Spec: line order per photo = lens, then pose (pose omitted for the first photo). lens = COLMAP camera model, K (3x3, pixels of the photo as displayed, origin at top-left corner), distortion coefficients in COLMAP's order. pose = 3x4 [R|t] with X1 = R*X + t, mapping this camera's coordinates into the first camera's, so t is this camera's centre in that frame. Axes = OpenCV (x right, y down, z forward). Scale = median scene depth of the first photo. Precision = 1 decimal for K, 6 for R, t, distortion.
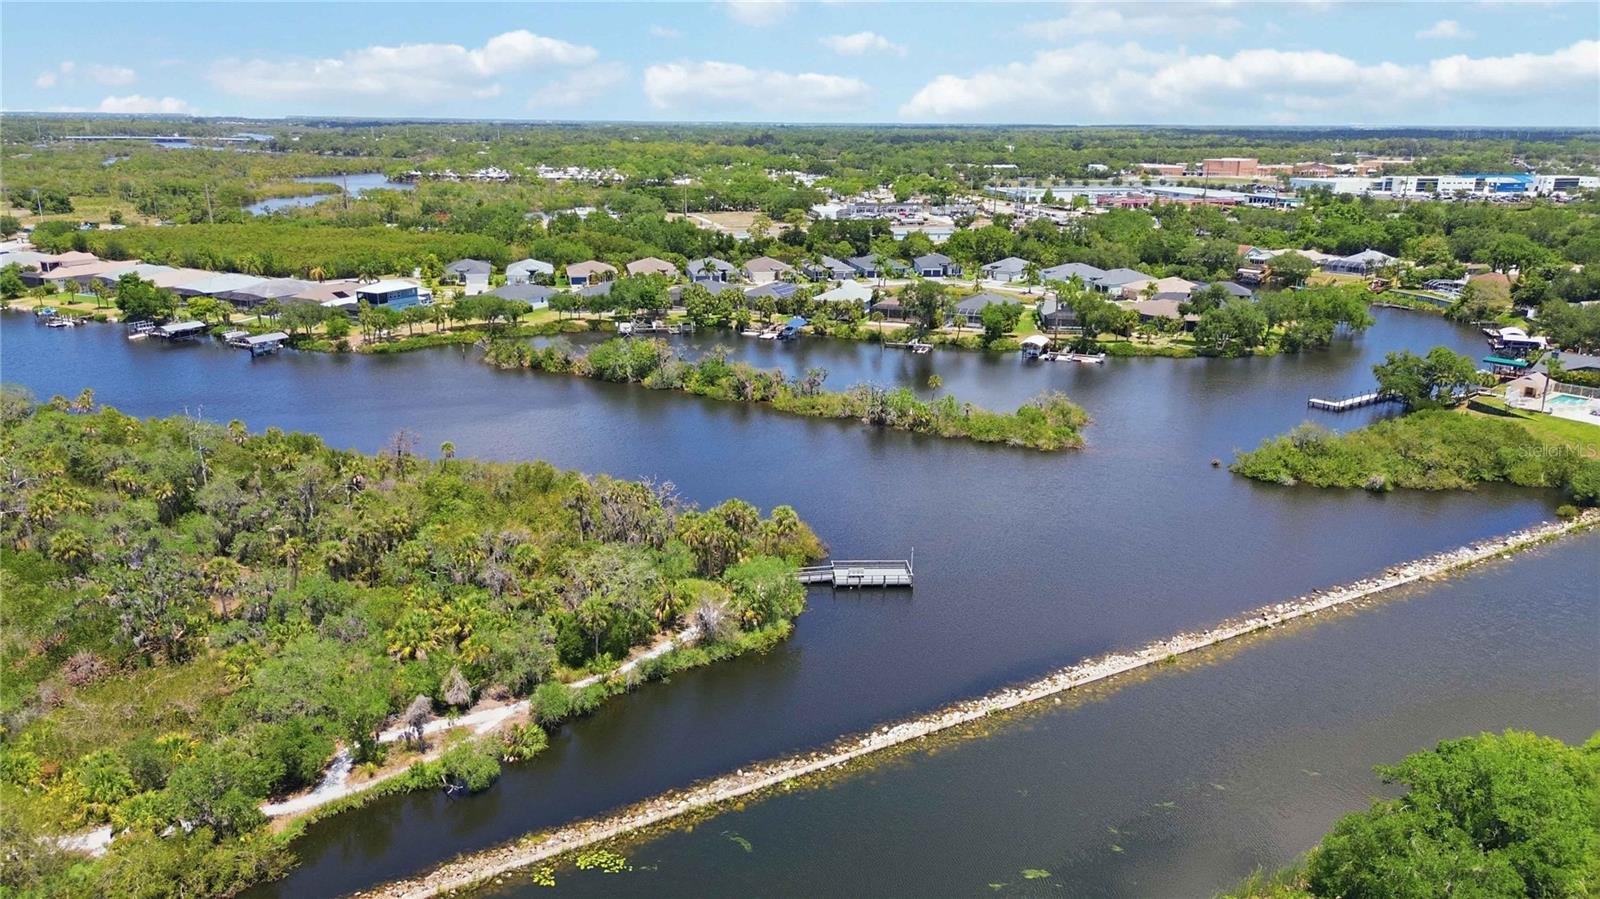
lens RADIAL K [[1143.5, 0, 801.8], [0, 1143.5, 454.6], [0, 0, 1]] dist [0.042805, -0.039139]
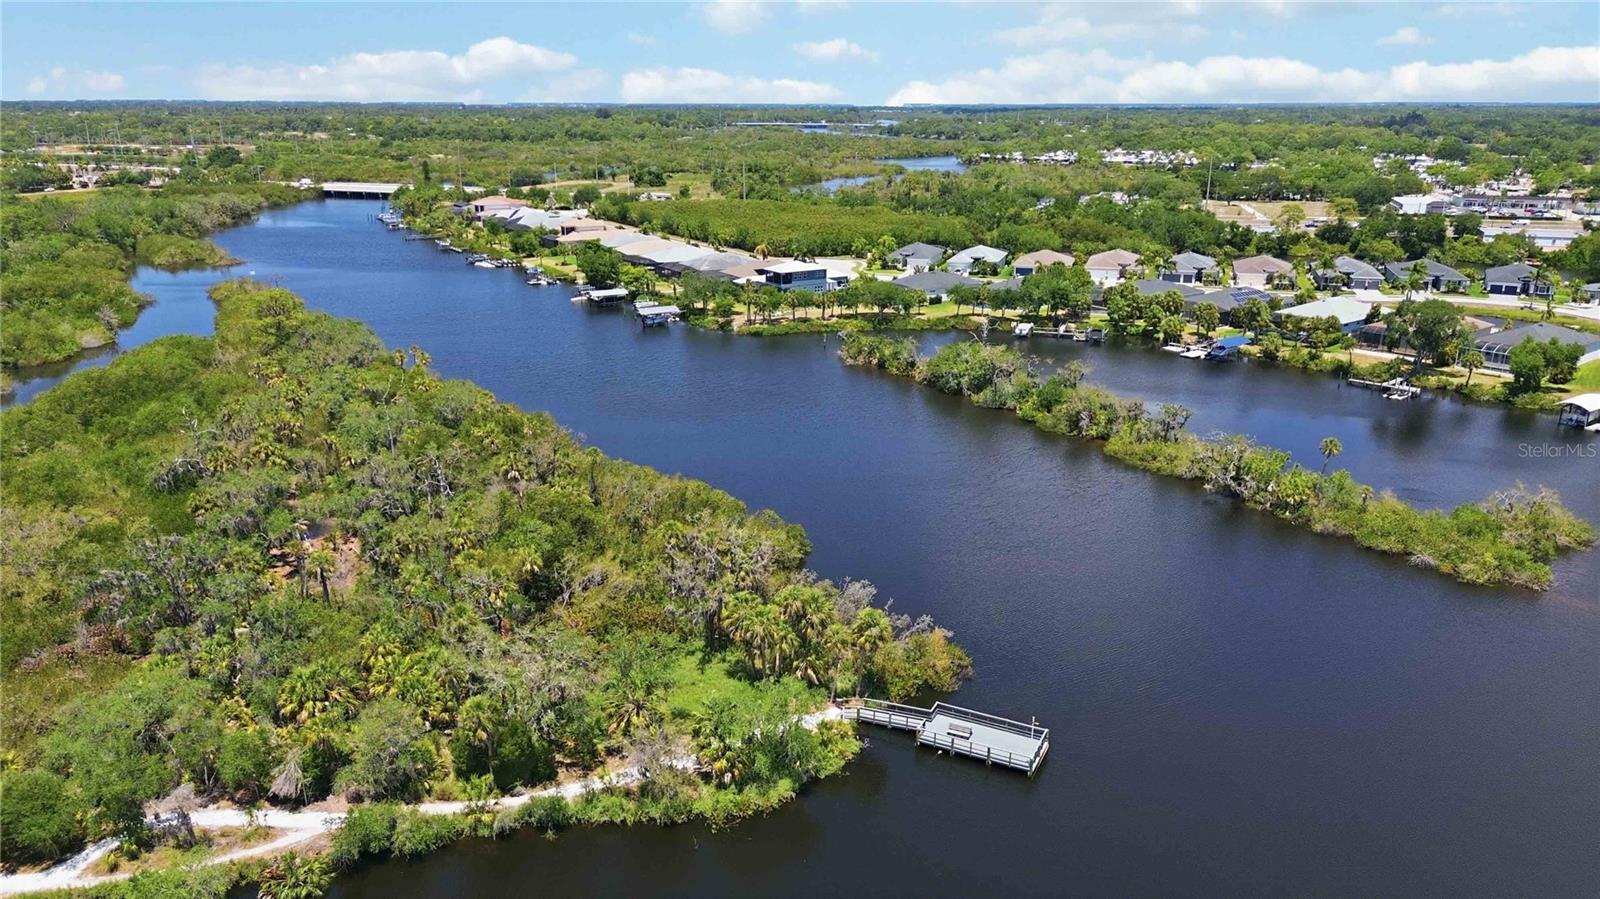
lens RADIAL K [[1143.5, 0, 802.8], [0, 1143.5, 458.8], [0, 0, 1]] dist [0.042805, -0.039139]
pose [[0.863077, 0.140476, -0.485144, 0.130963], [-0.133701, 0.989822, 0.048752, -0.035325], [0.487055, 0.022788, 0.873074, 0.179873]]
